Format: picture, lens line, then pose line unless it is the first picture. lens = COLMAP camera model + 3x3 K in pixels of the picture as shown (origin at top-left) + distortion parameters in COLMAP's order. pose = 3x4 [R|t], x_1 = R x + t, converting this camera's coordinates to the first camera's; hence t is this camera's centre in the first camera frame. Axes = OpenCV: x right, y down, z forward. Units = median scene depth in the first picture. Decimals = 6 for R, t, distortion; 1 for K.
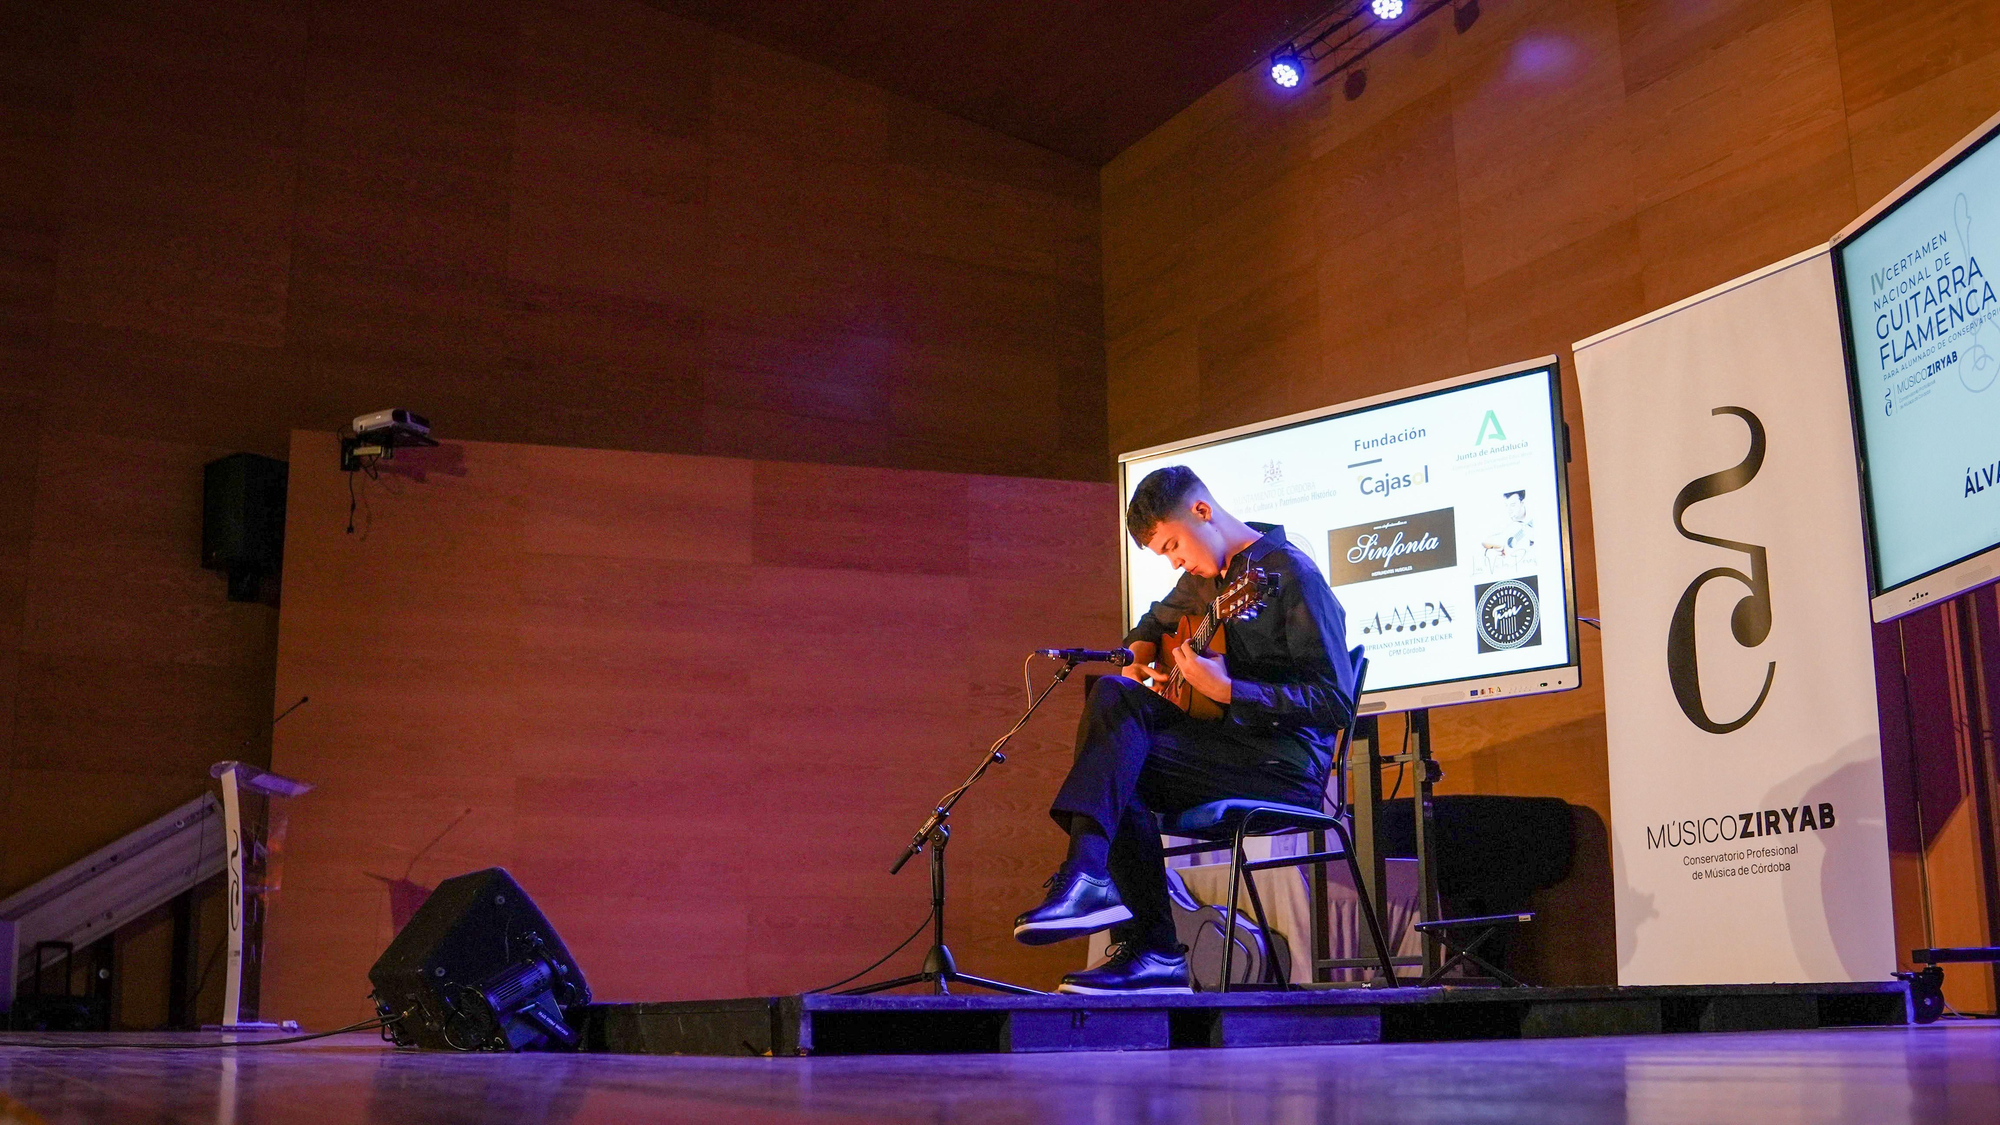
lens RADIAL K [[2104.2, 0, 1000.0], [0, 2104.2, 562.5], [0, 0, 1]] dist [-0.138598, 0.089197]
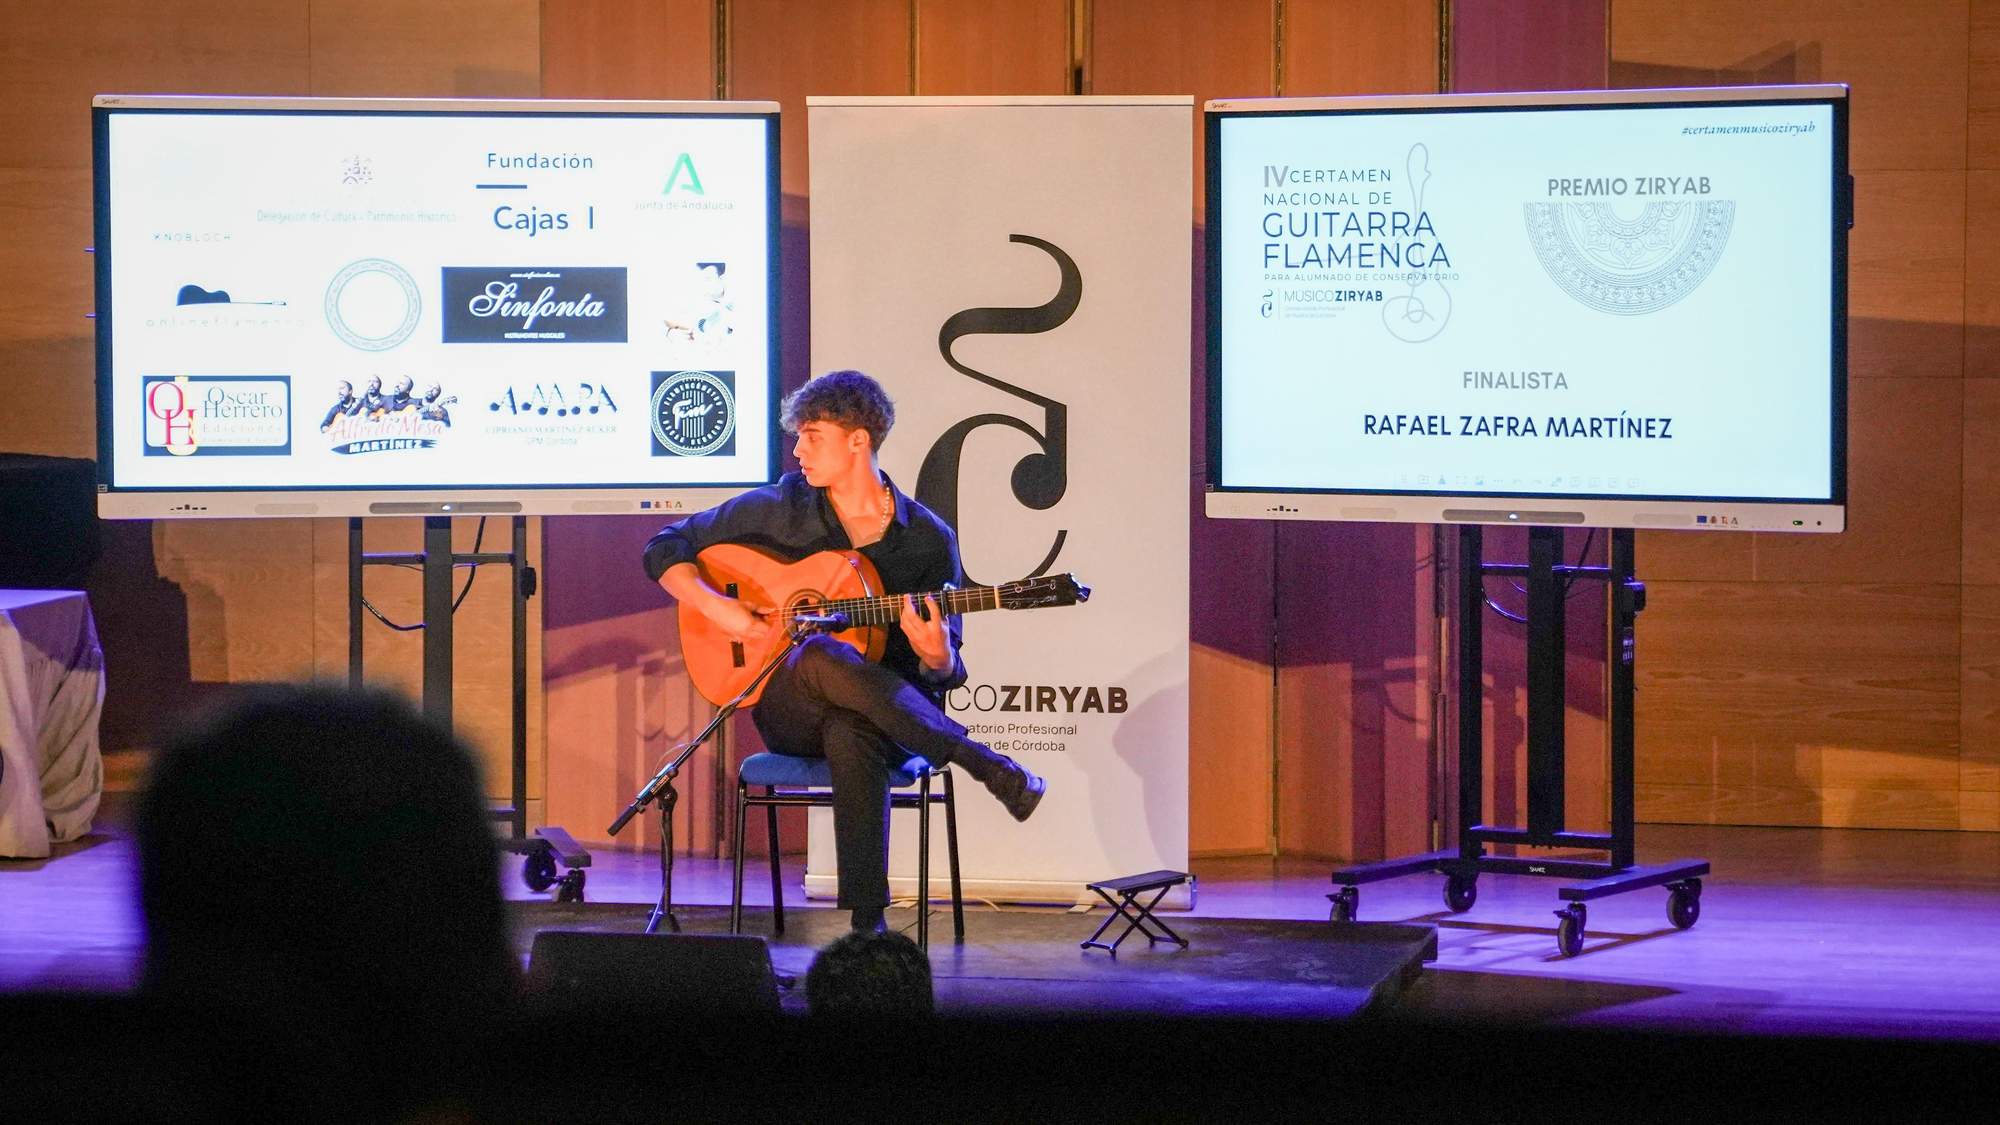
lens RADIAL K [[5758.1, 0, 1047.2], [0, 5758.1, 564.4], [0, 0, 1]] dist [0.294993, -0.368054]
pose [[0.610244, -0.031335, 0.791593, -1.473955], [-0.181021, 0.967267, 0.177839, -0.347081], [-0.771254, -0.251820, 0.584597, -0.456724]]
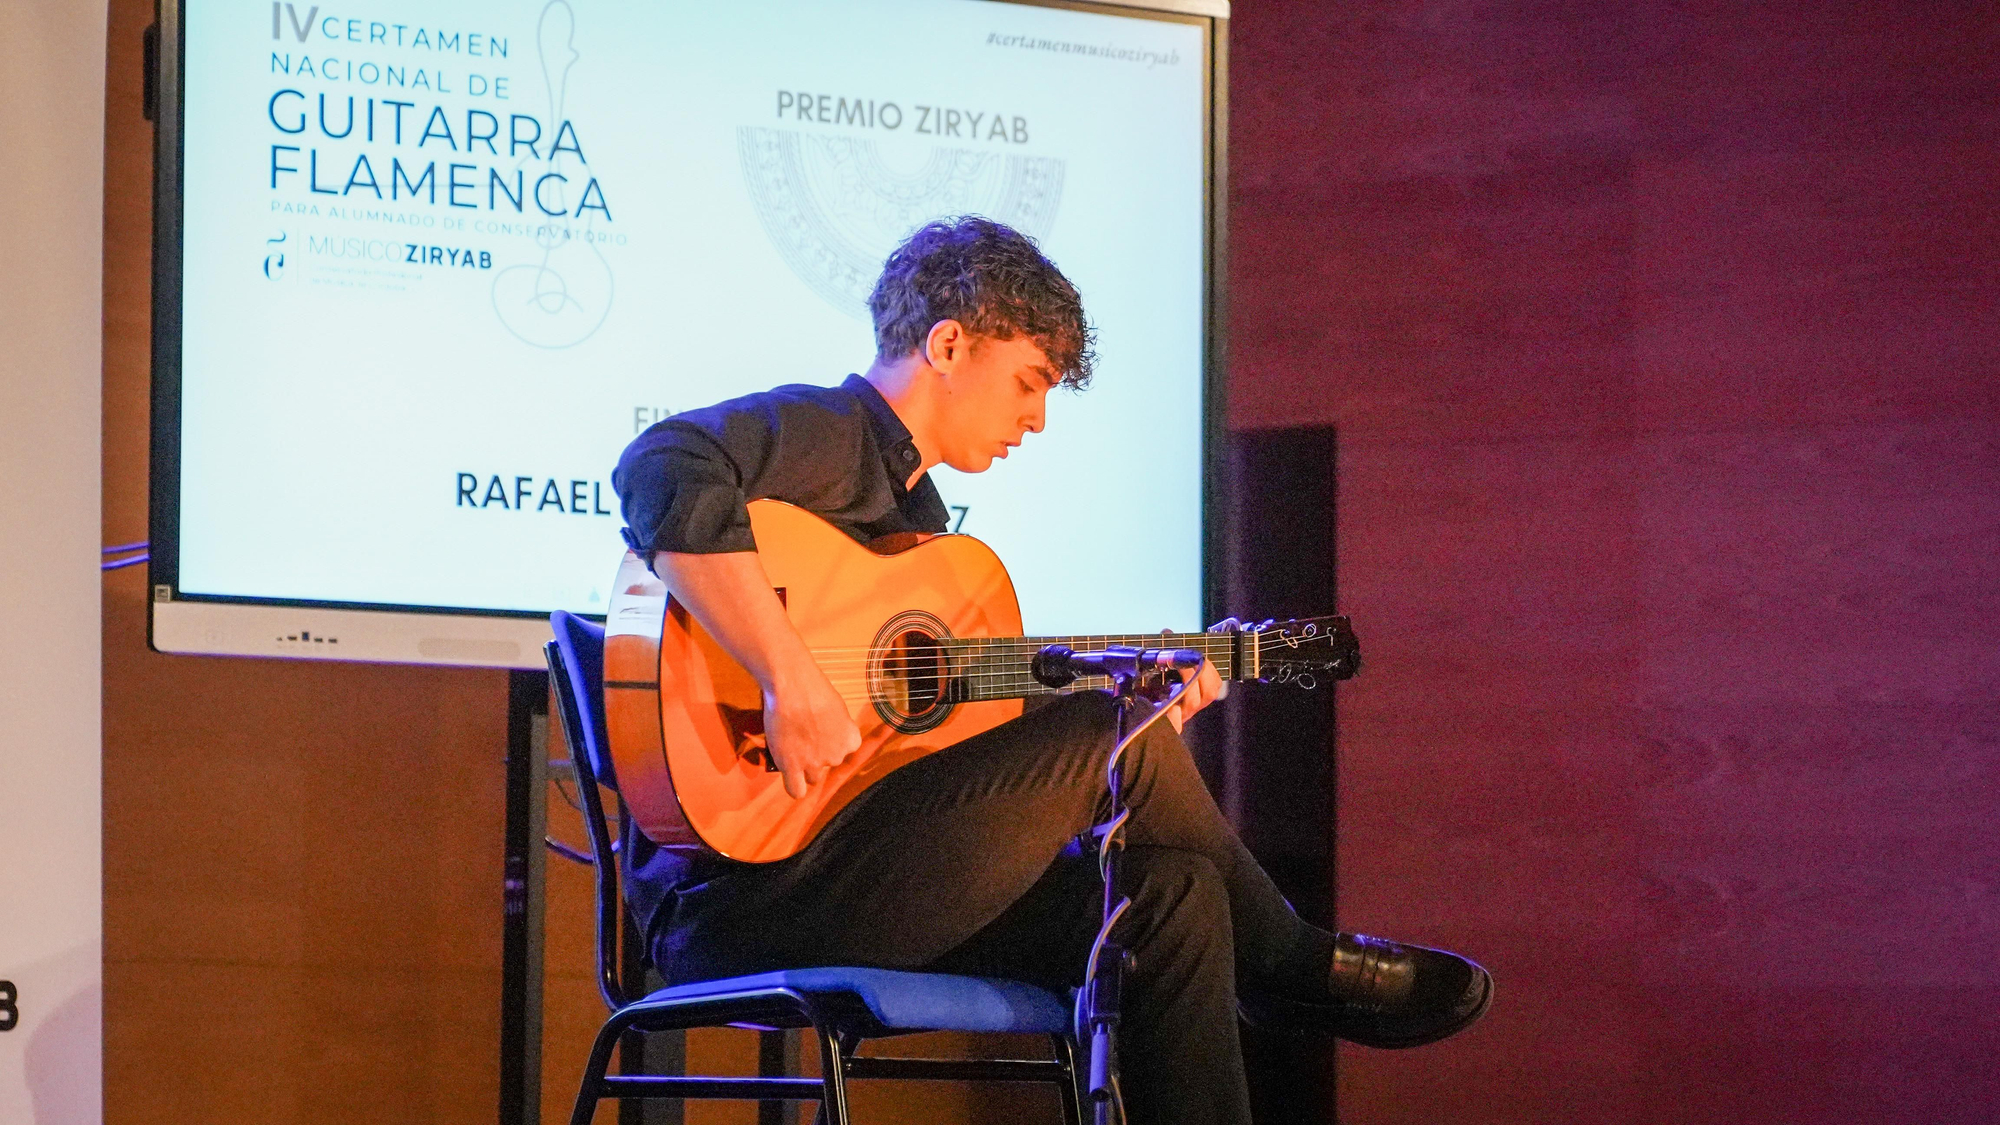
lens RADIAL K [[5758.1, 0, 1047.2], [0, 5758.1, 564.4], [0, 0, 1]] dist [0.294993, -0.368054]
pose [[-0.446768, 0.100345, 0.889004, -0.783980], [-0.190625, 0.960194, -0.204179, 0.213612], [-0.874105, -0.260687, -0.409856, 1.144990]]
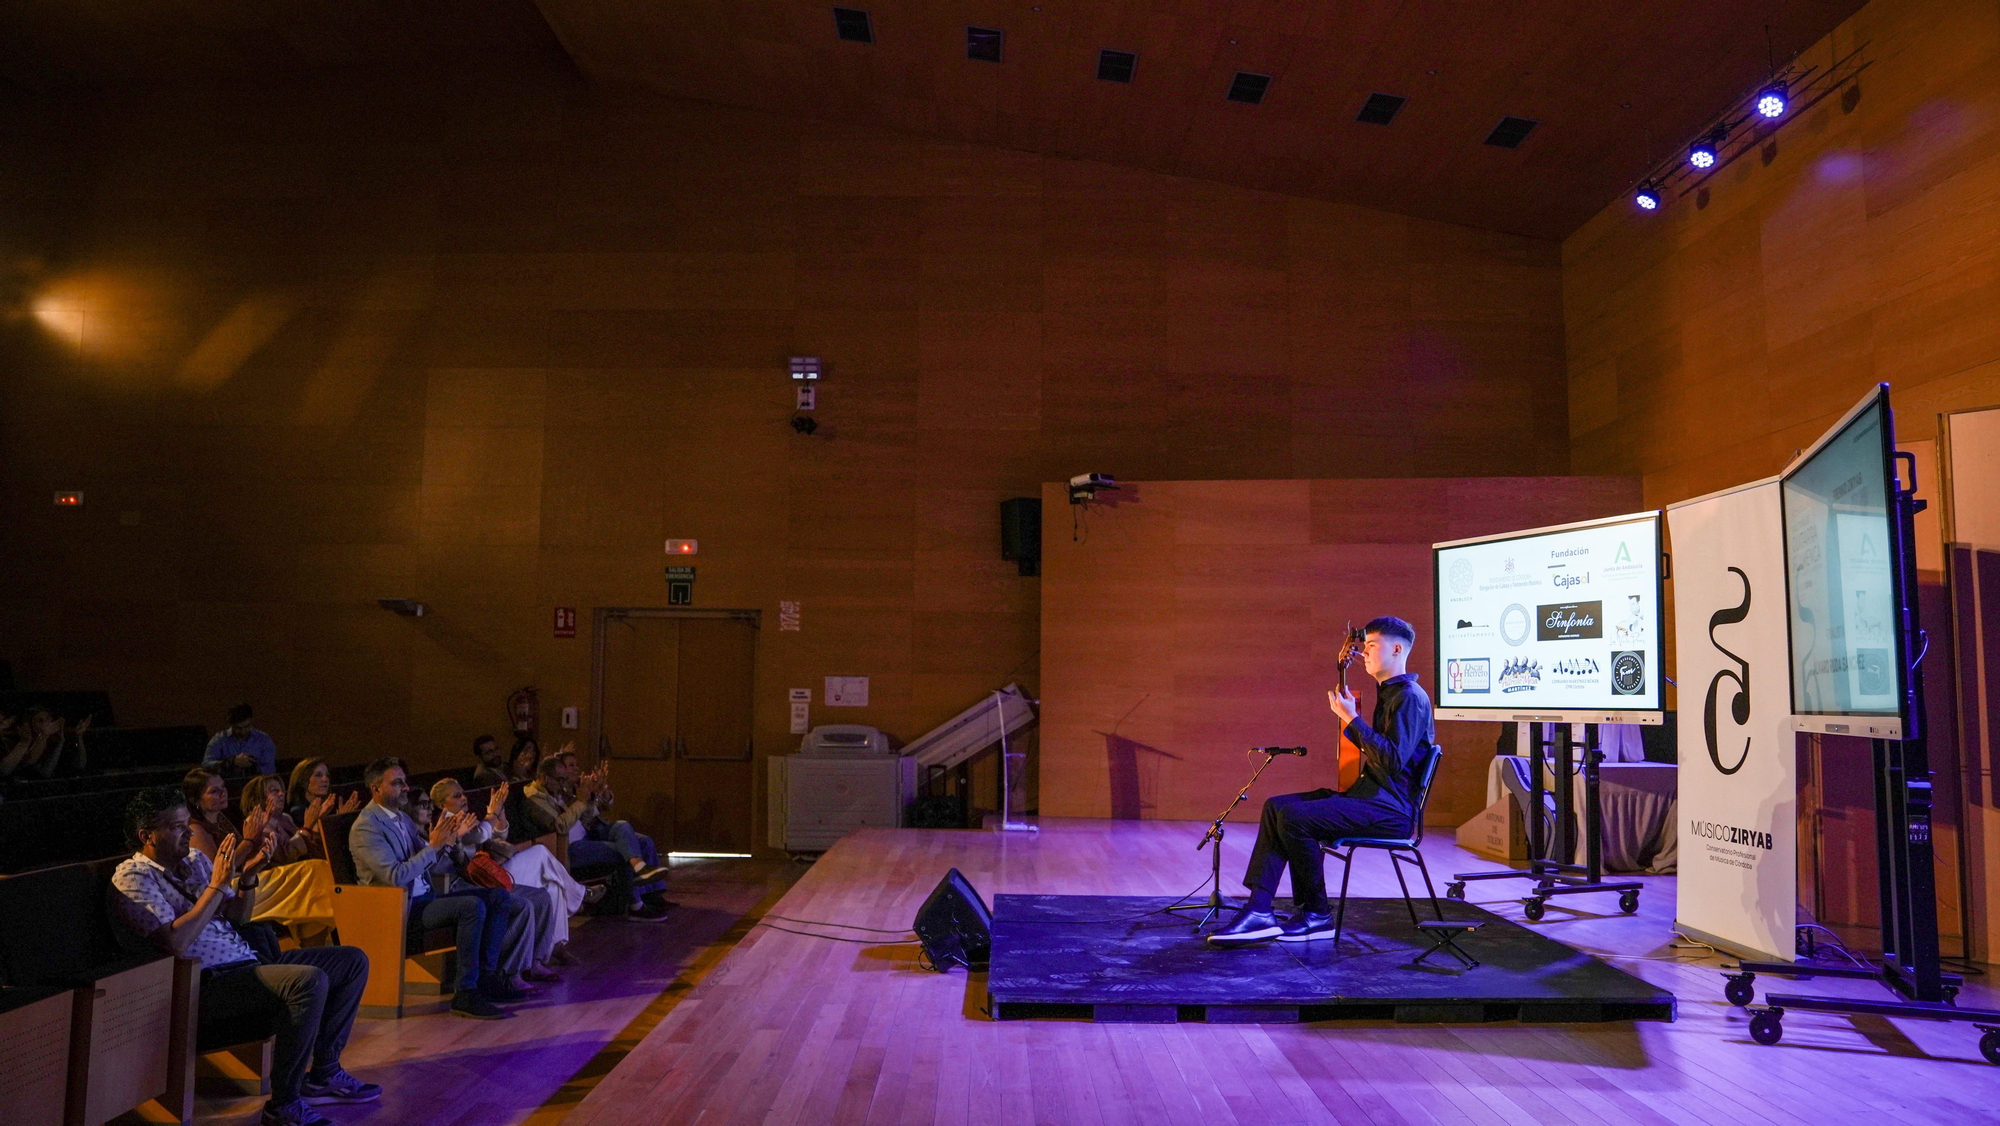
lens RADIAL K [[1396.6, 0, 1000.0], [0, 1396.6, 563.0], [0, 0, 1]] dist [-0.127131, 0.108145]
pose [[0.886192, -0.019528, -0.462906, 0.301800], [0.076686, 0.991513, 0.104980, -0.206856], [0.456928, -0.128531, 0.880169, -0.142862]]
